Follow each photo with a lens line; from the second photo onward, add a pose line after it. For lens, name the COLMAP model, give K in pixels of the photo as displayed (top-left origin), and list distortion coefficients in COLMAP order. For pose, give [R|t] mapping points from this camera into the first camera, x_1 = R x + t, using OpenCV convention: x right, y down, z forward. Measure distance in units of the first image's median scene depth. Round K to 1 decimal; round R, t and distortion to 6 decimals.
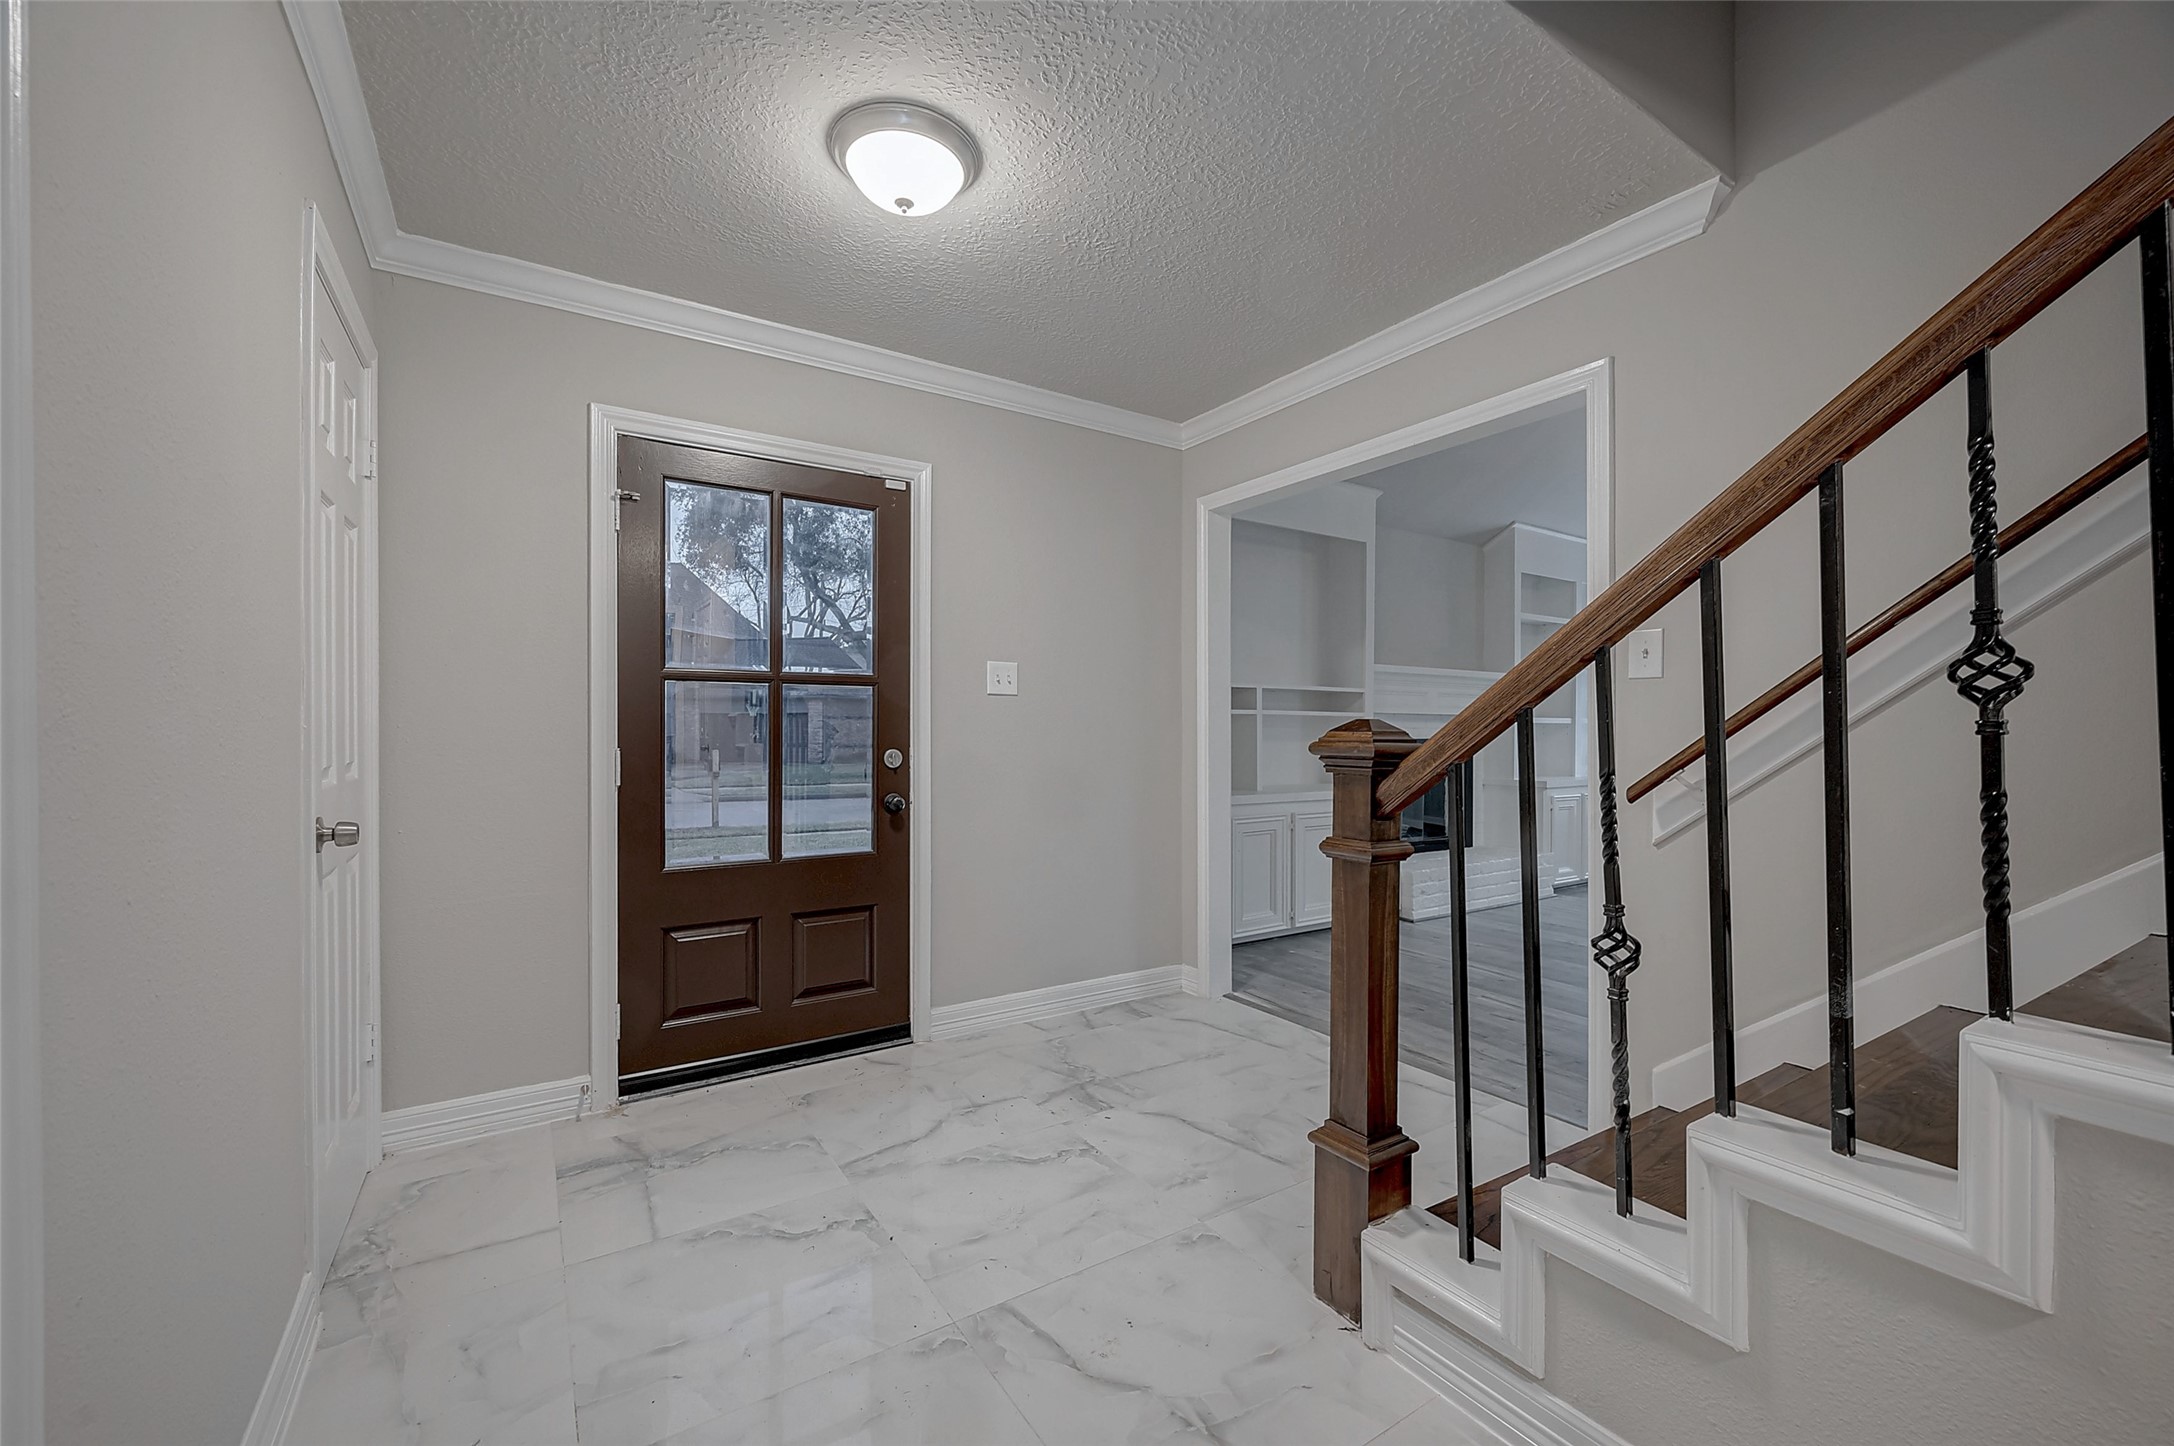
lens RADIAL K [[868.7, 0, 1091.7], [0, 868.7, 734.6], [0, 0, 1]] dist [-0.000326, 0.000014]
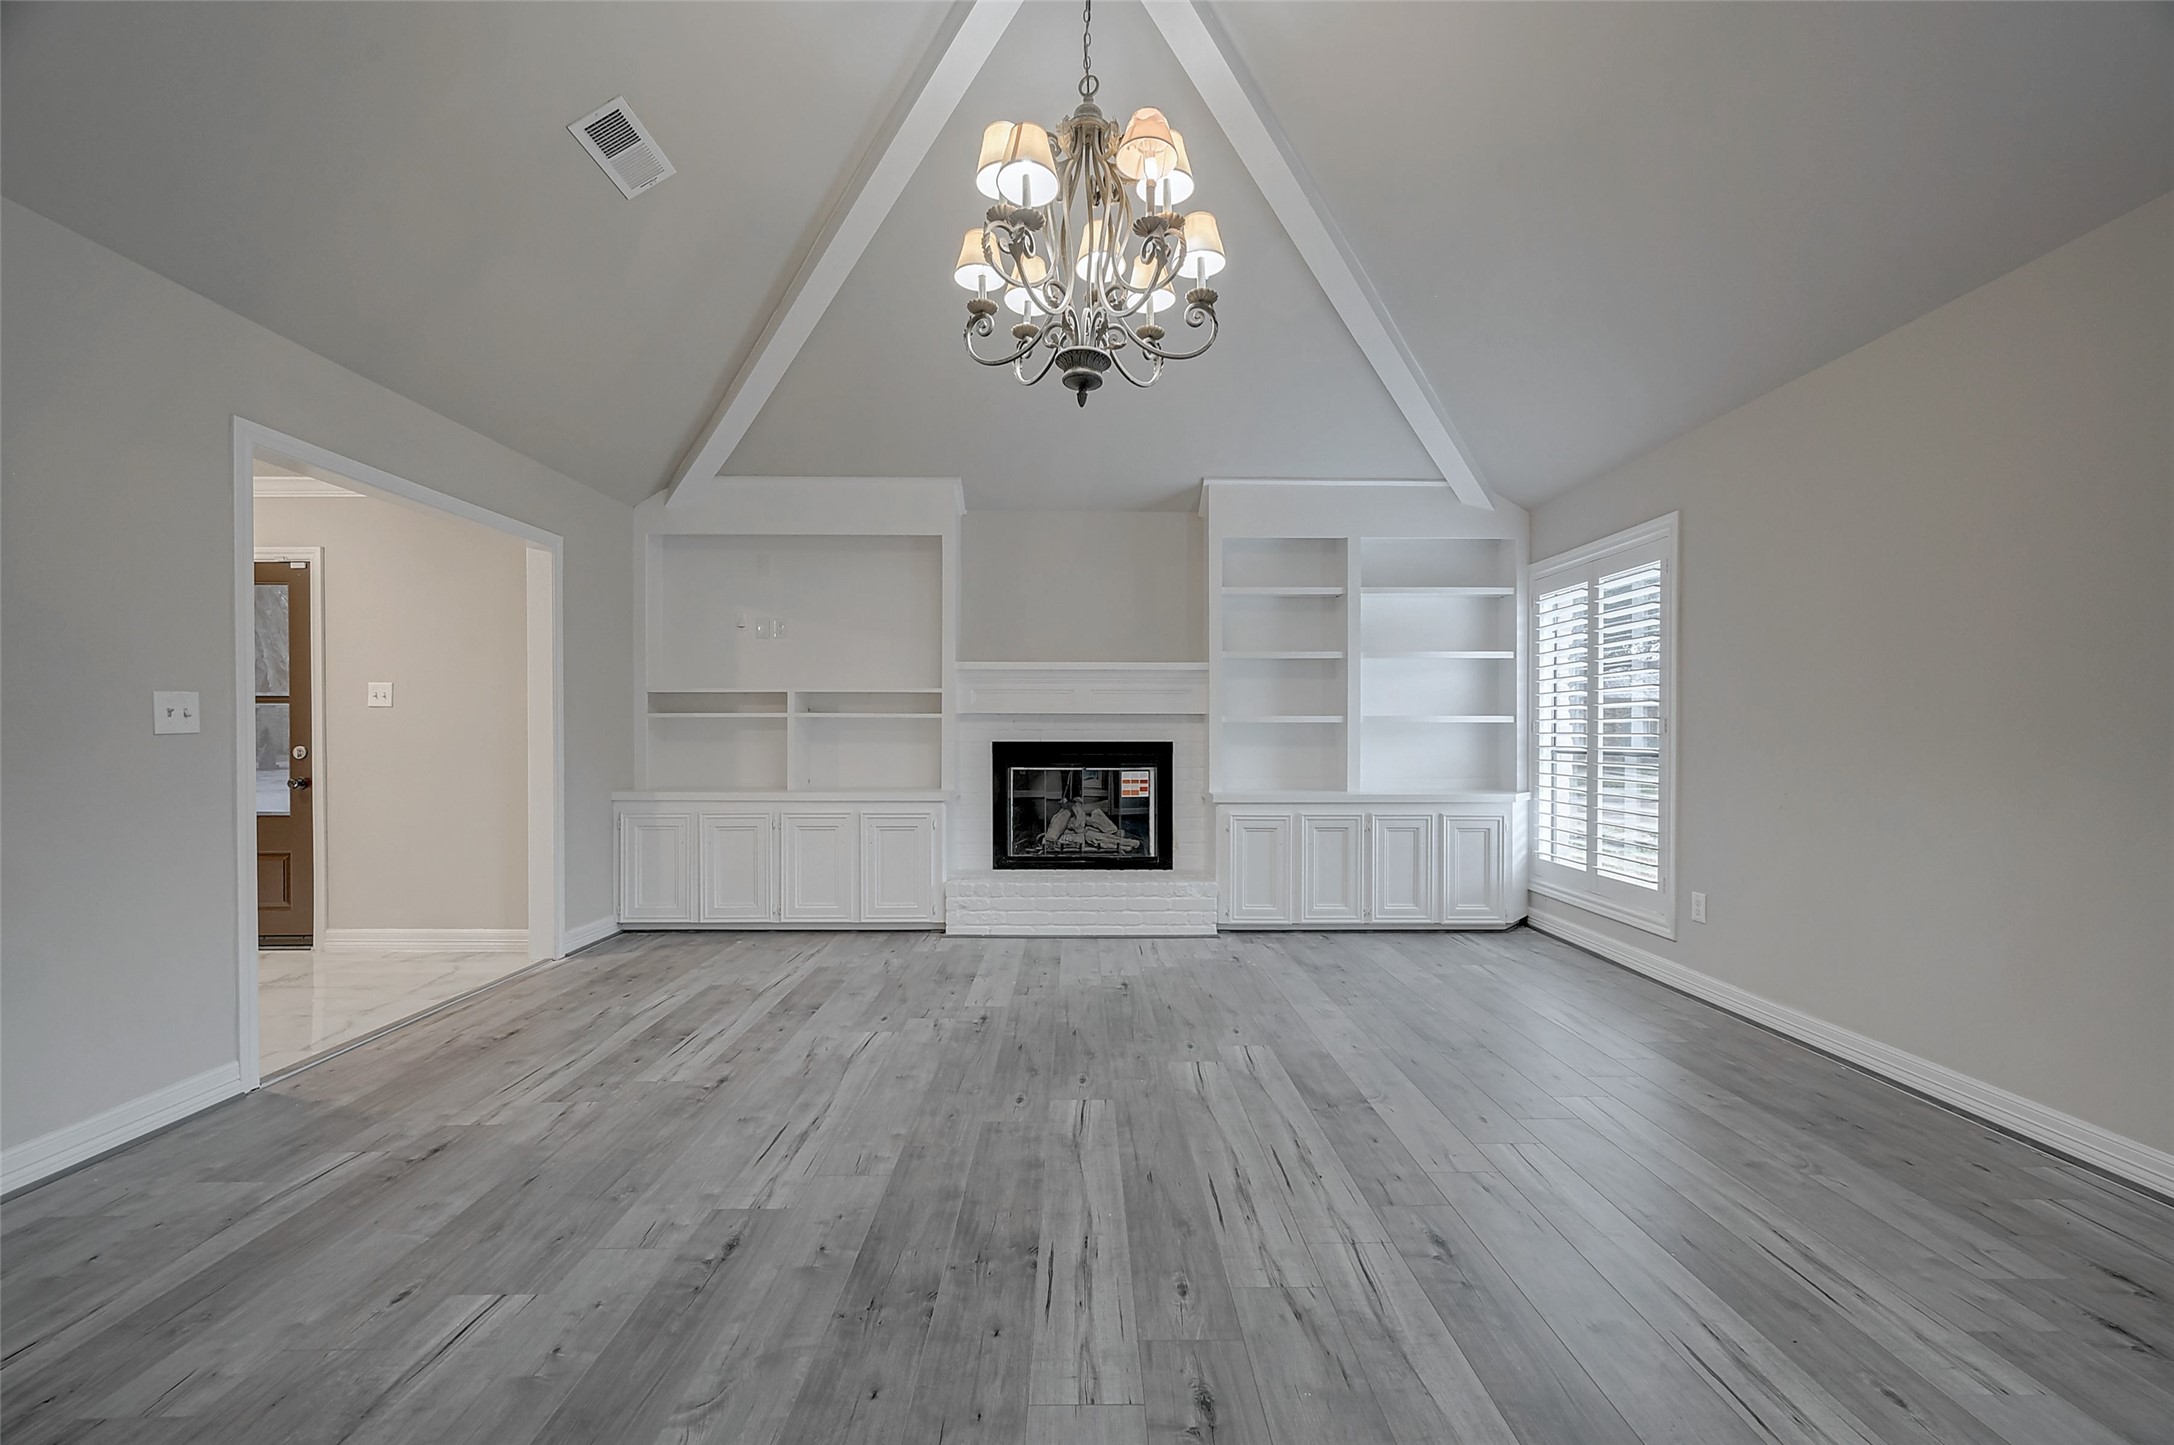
lens RADIAL K [[863.1, 0, 1087.0], [0, 863.1, 722.5], [0, 0, 1]] dist [-0.000139, 0.000222]
pose [[0.843511, -0.006762, -0.537070, 1.650056], [-0.001094, 0.999897, -0.014306, -0.002922], [0.537111, 0.012655, 0.843417, 0.485189]]
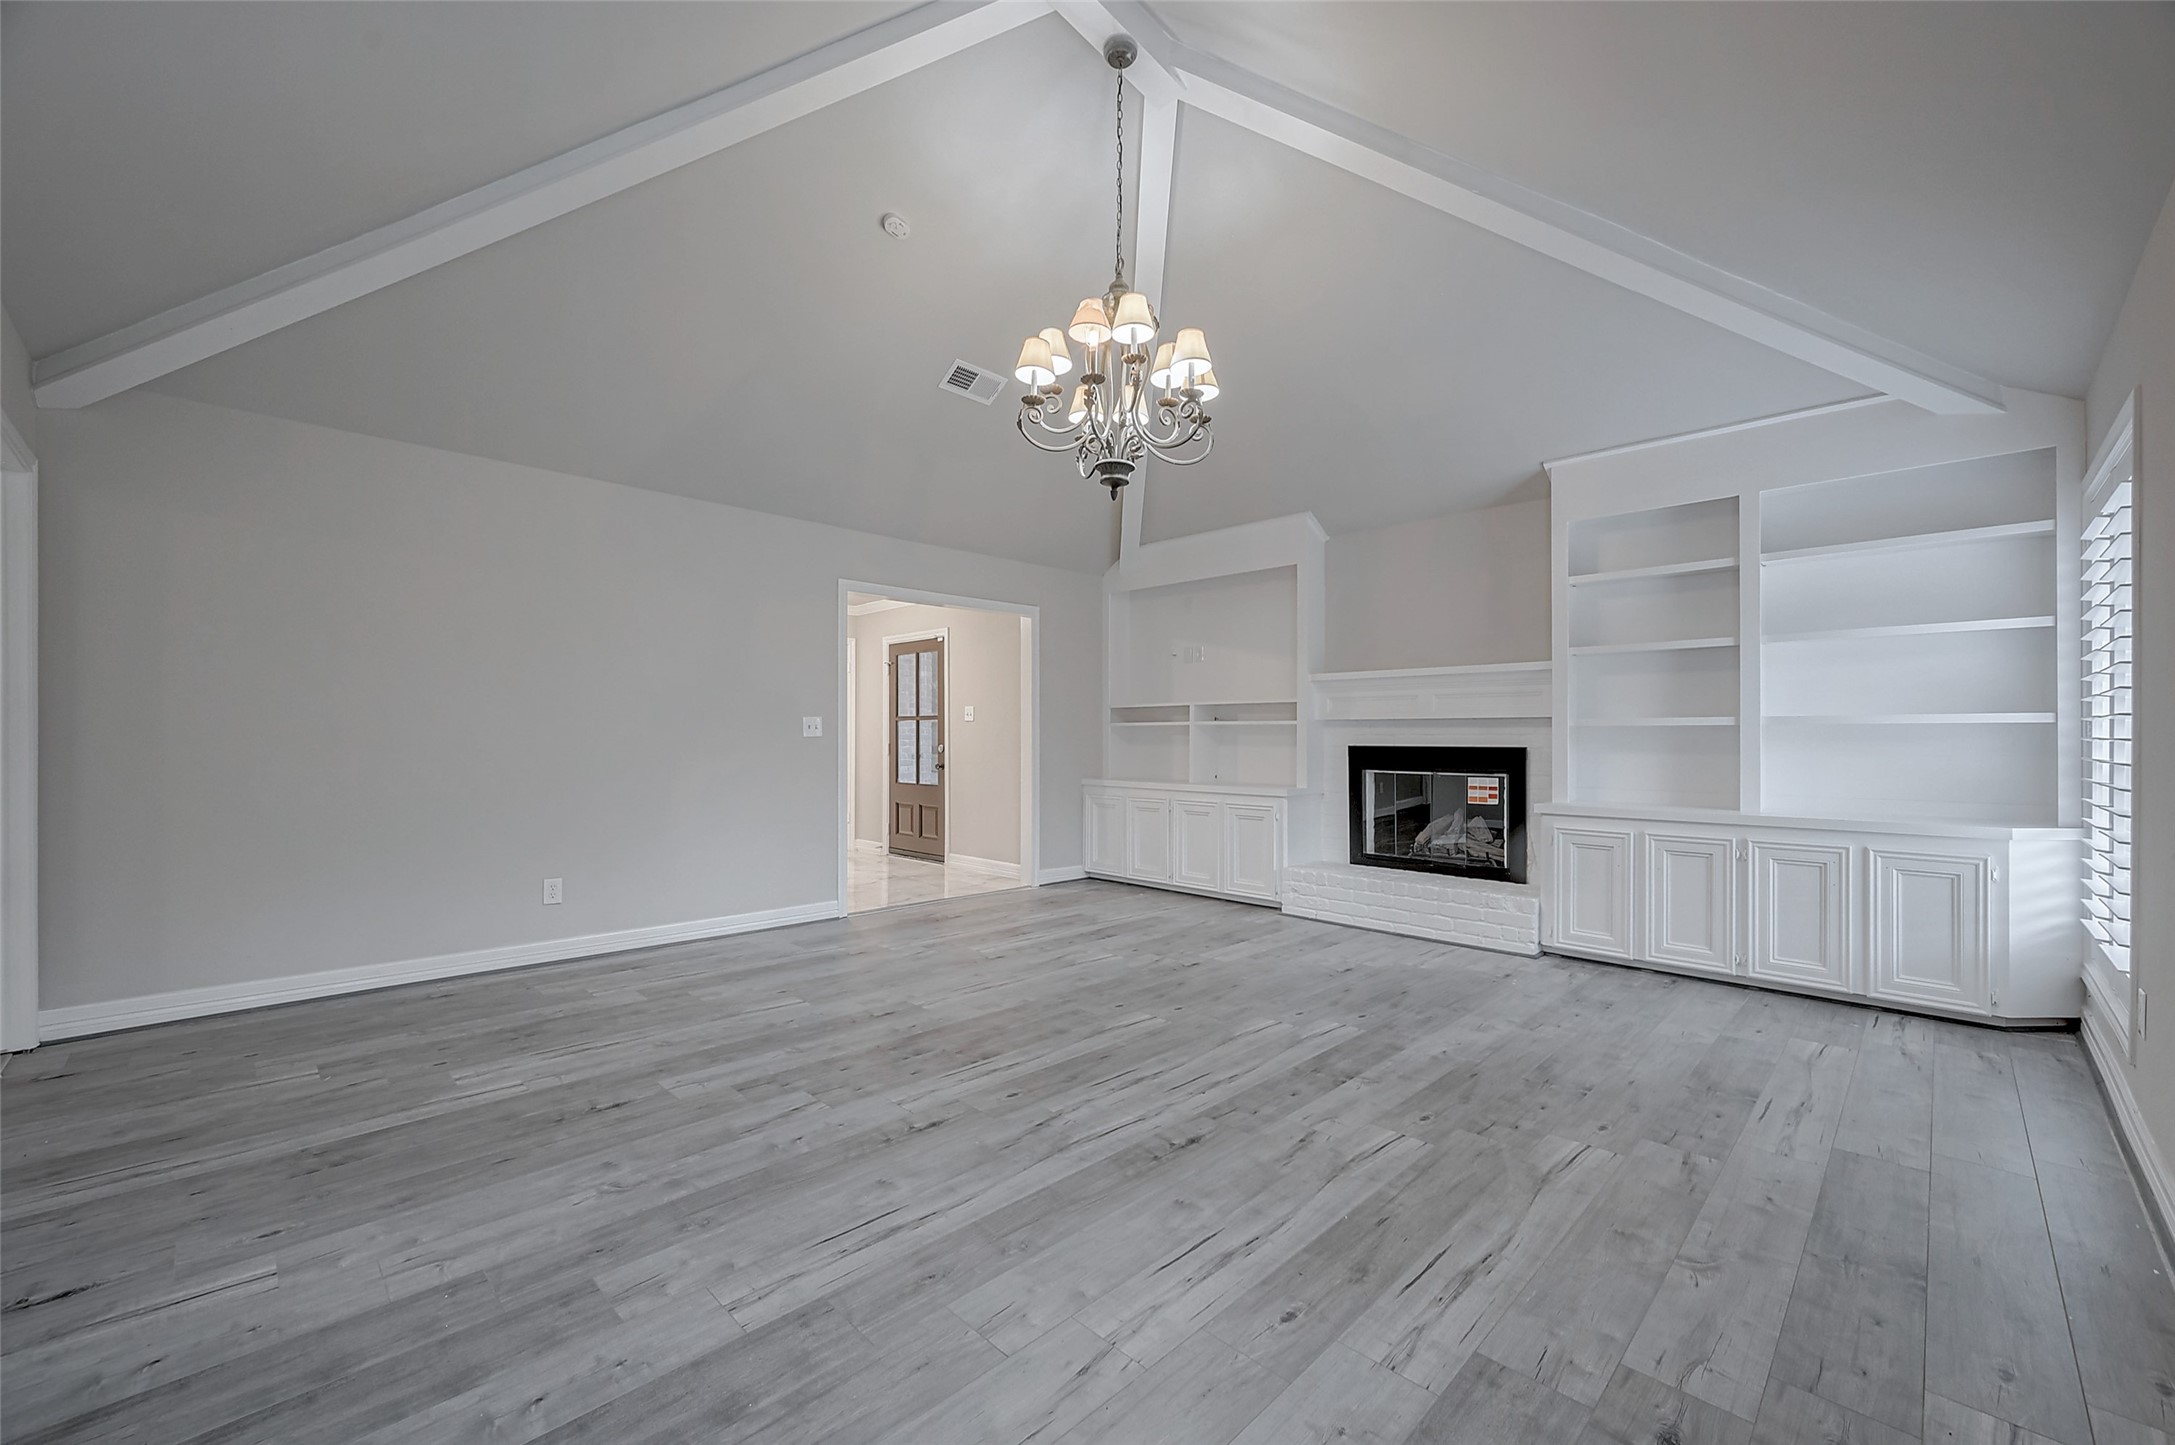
lens RADIAL K [[867.7, 0, 1080.5], [0, 867.7, 714.4], [0, 0, 1]] dist [-0.000831, 0.000084]
pose [[0.203110, -0.026736, -0.978791, 2.274273], [-0.004406, 0.999592, -0.028219, -0.001347], [0.979146, 0.010044, 0.202909, 0.879843]]
